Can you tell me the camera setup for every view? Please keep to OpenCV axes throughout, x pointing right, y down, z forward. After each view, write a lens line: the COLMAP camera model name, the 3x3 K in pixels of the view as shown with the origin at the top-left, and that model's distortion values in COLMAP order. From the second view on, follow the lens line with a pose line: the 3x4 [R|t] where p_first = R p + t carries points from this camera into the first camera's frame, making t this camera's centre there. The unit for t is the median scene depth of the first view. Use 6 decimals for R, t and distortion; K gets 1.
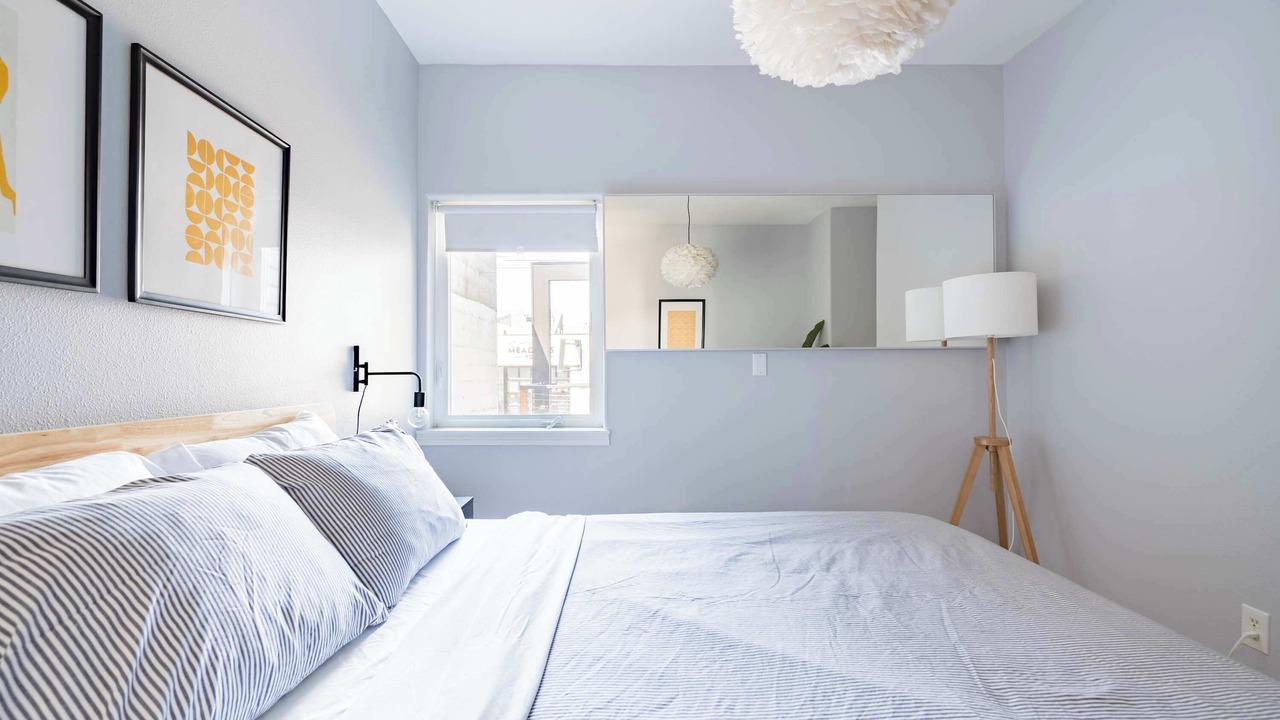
lens RADIAL K [[572.7, 0, 642.6], [0, 572.7, 382.2], [0, 0, 1]] dist [-0.000855, 0.000452]
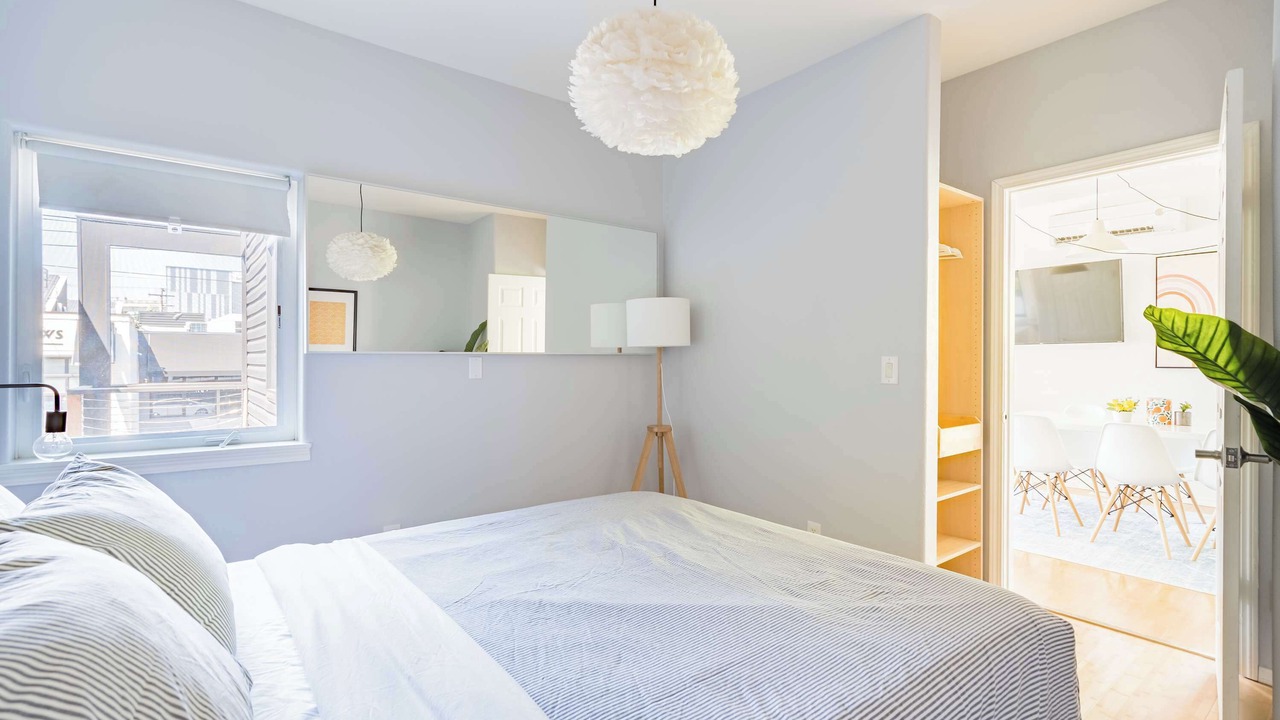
lens RADIAL K [[584.4, 0, 633.8], [0, 584.4, 386.4], [0, 0, 1]] dist [0.001760, 0.000404]
pose [[0.802997, -0.020226, 0.595639, -0.224672], [0.009571, 0.999733, 0.021044, -0.020217], [-0.595906, -0.011198, 0.802976, -0.011686]]
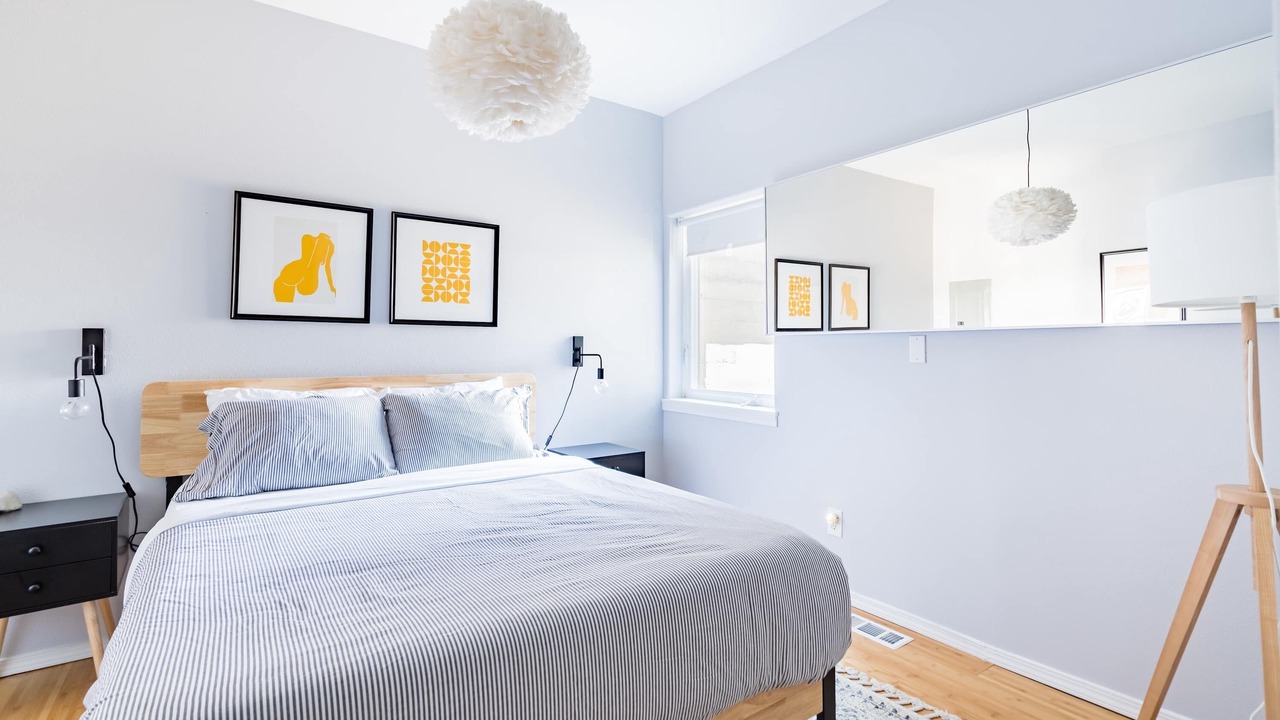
lens RADIAL K [[590.3, 0, 640.6], [0, 590.3, 355.0], [0, 0, 1]] dist [0.001525, 0.000287]
pose [[0.566333, 0.014312, -0.824052, 0.787013], [-0.018739, 0.999814, 0.004486, -0.021809], [0.823964, 0.012901, 0.566496, 0.234128]]
